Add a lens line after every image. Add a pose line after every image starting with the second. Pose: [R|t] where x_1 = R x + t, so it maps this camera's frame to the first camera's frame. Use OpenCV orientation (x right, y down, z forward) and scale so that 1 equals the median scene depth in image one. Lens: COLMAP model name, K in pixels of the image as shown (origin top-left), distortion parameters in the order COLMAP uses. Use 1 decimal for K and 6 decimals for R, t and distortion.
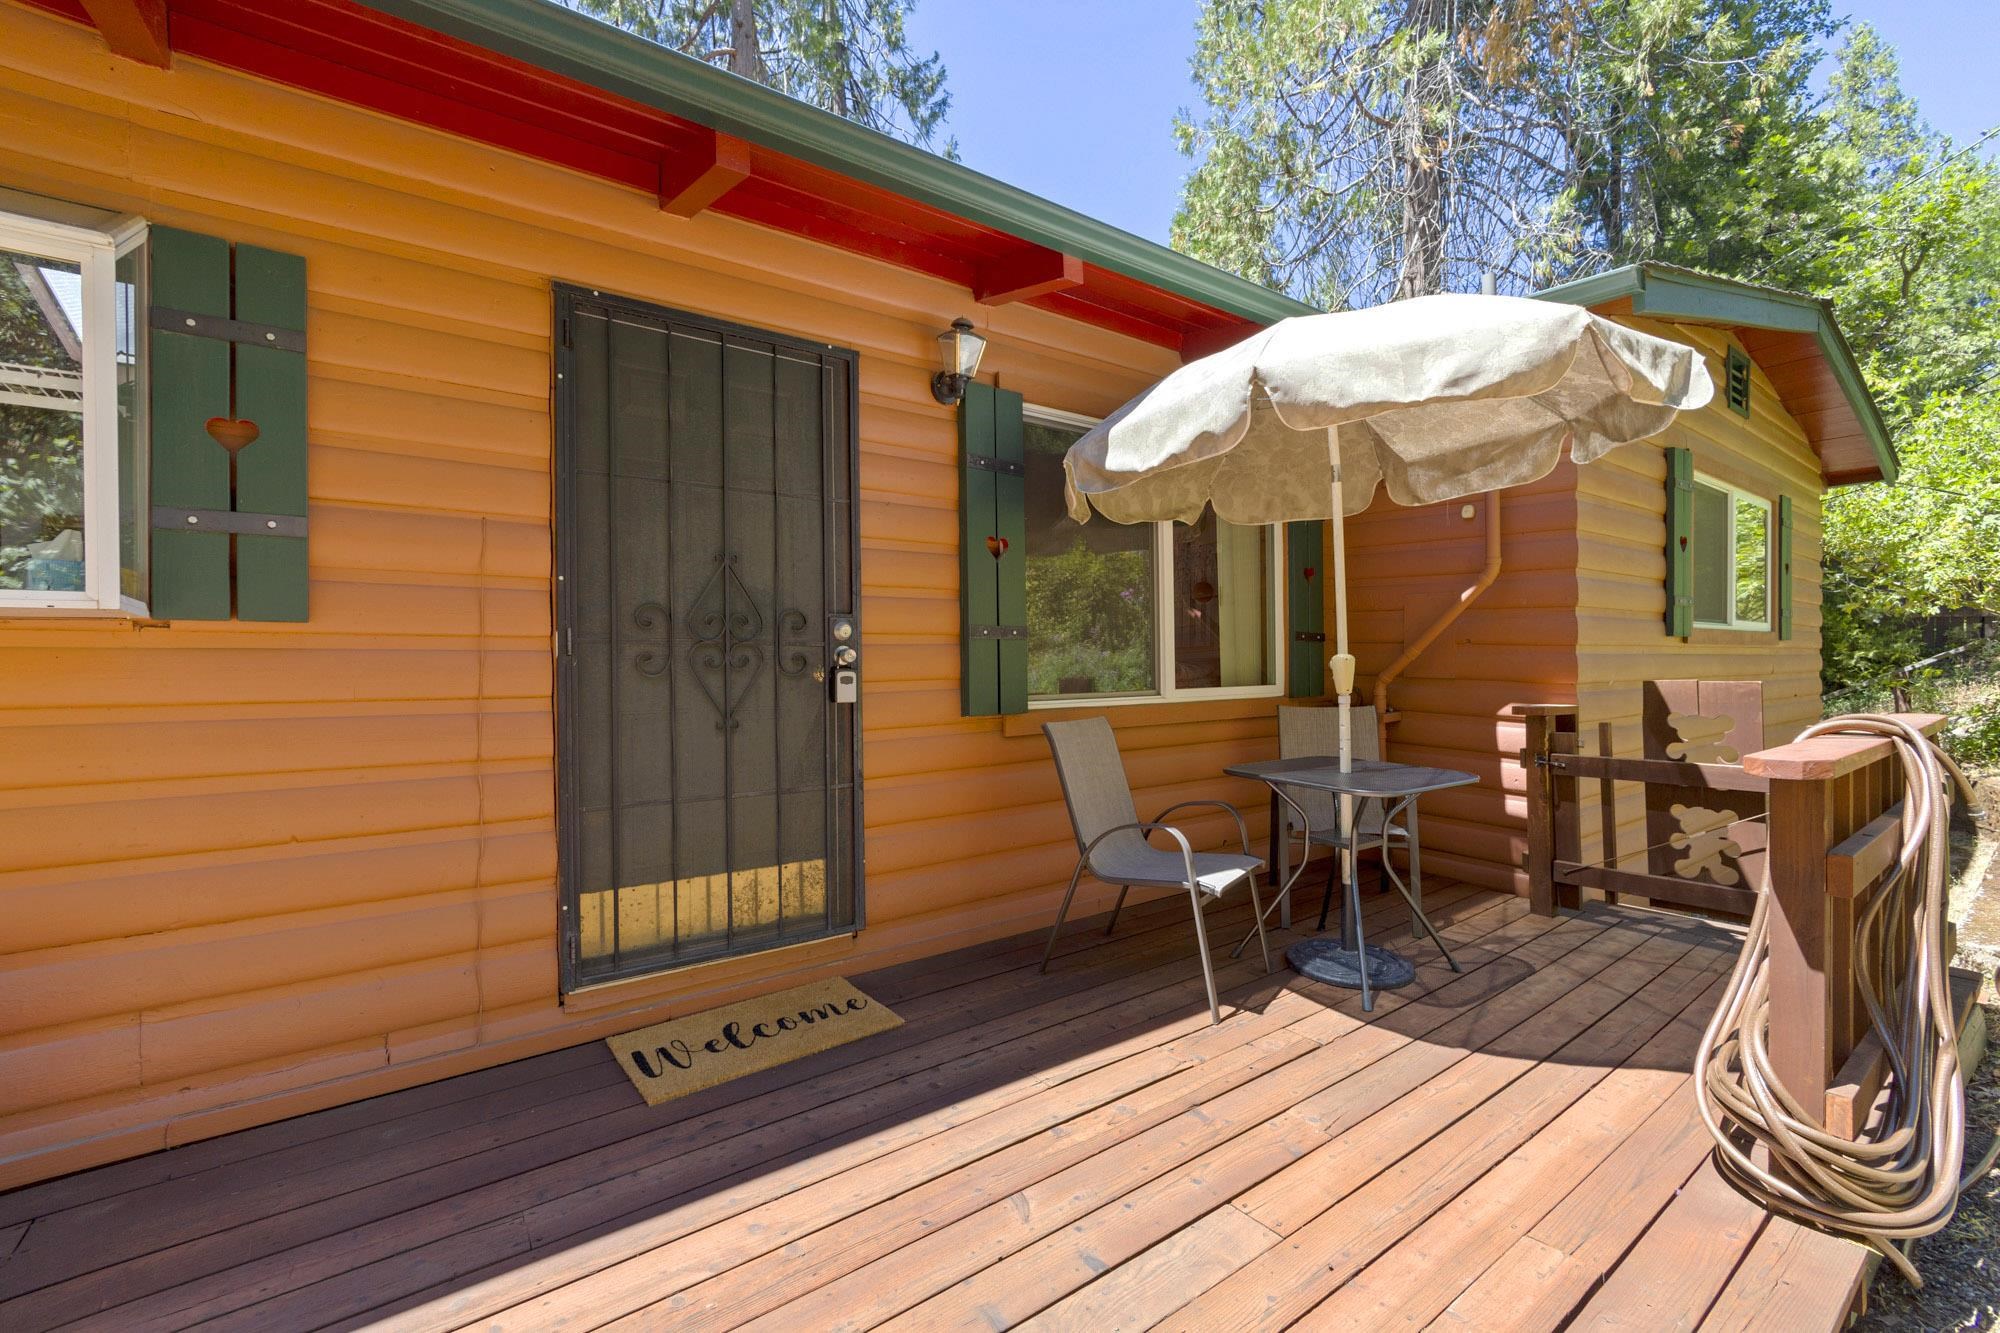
lens RADIAL K [[837.1, 0, 988.2], [0, 837.1, 667.7], [0, 0, 1]] dist [-0.003493, -0.000029]
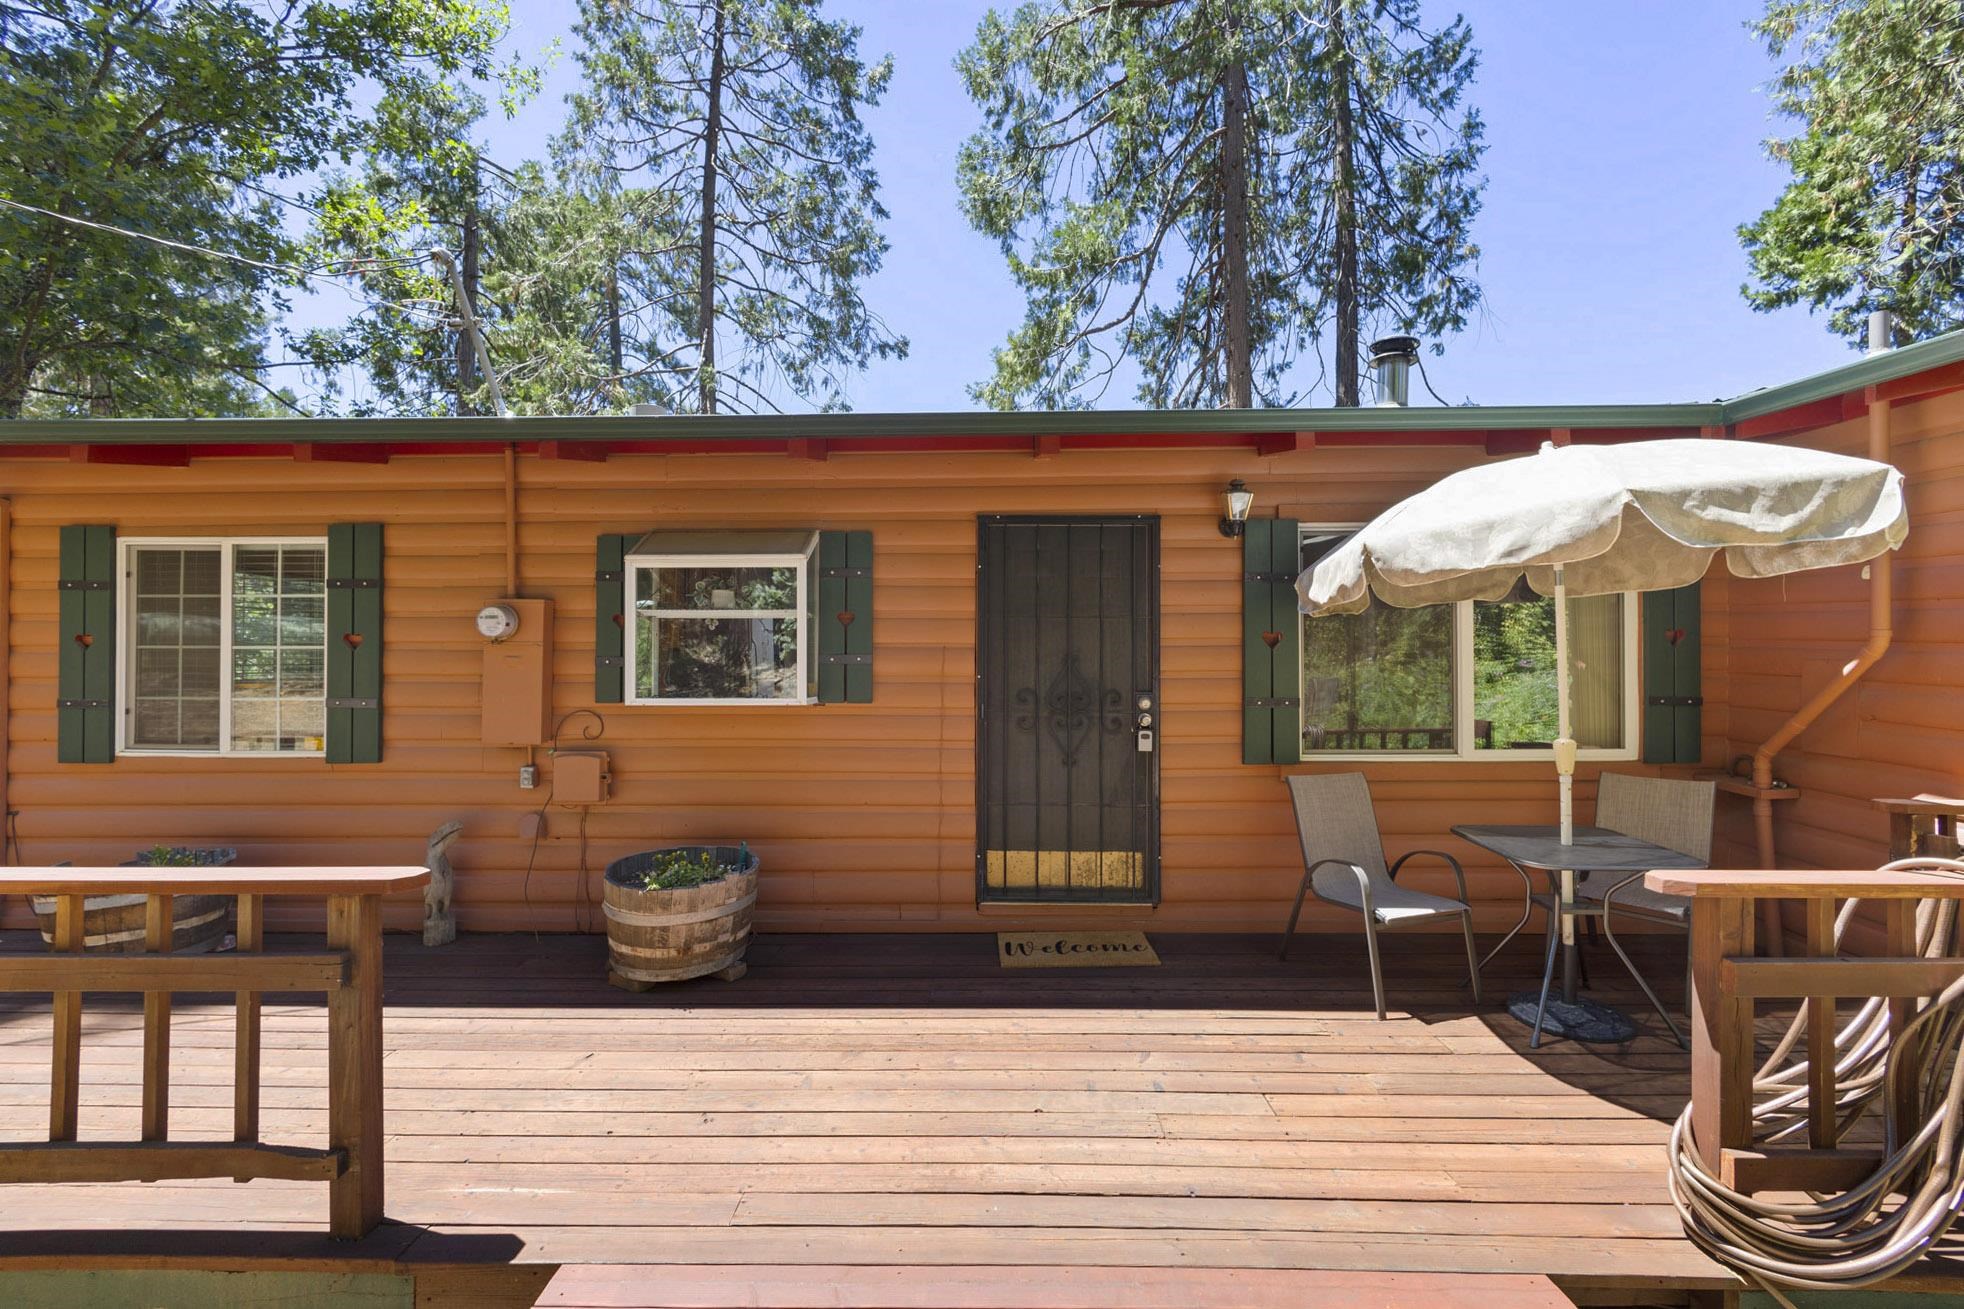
lens RADIAL K [[833.8, 0, 978.9], [0, 833.8, 655.6], [0, 0, 1]] dist [-0.002321, 0.000793]
pose [[0.796920, 0.006062, -0.604054, 0.556254], [-0.007491, 0.999972, 0.000153, -0.143589], [0.604038, 0.004403, 0.796943, -0.430201]]
